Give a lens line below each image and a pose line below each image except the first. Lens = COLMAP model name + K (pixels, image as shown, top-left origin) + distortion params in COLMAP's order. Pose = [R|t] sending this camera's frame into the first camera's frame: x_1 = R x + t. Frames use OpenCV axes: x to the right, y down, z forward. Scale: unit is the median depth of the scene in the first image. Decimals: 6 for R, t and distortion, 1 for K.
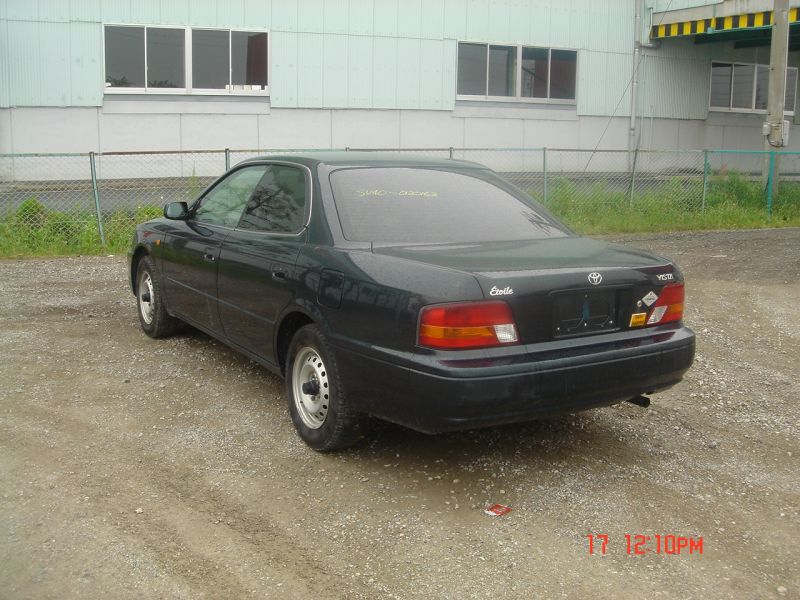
lens RADIAL K [[903.3, 0, 400.0], [0, 903.3, 300.0], [0, 0, 1]] dist [-0.147439, 0.070671]
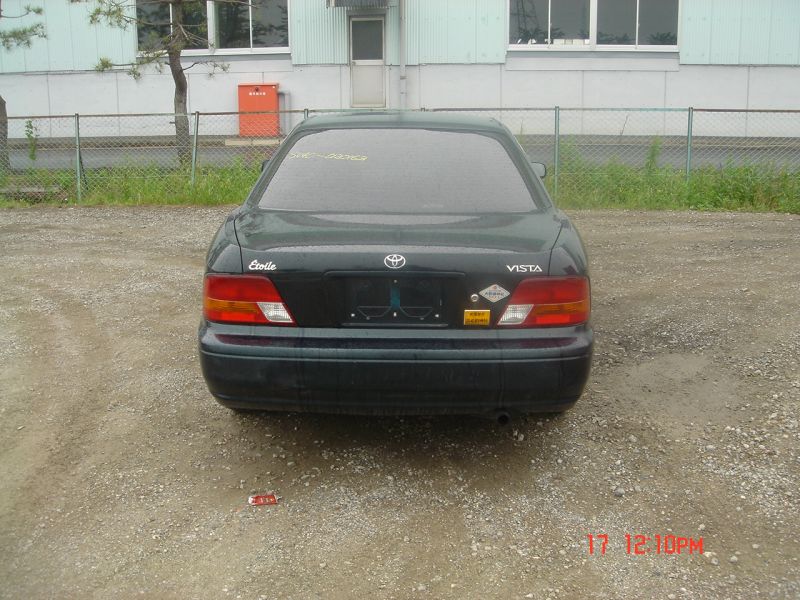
lens RADIAL K [[903.3, 0, 400.0], [0, 903.3, 300.0], [0, 0, 1]] dist [-0.147439, 0.070671]
pose [[0.842305, 0.108252, -0.528019, 0.637796], [-0.083306, 0.993999, 0.070893, -0.045910], [0.532525, -0.015726, 0.846268, 0.264761]]
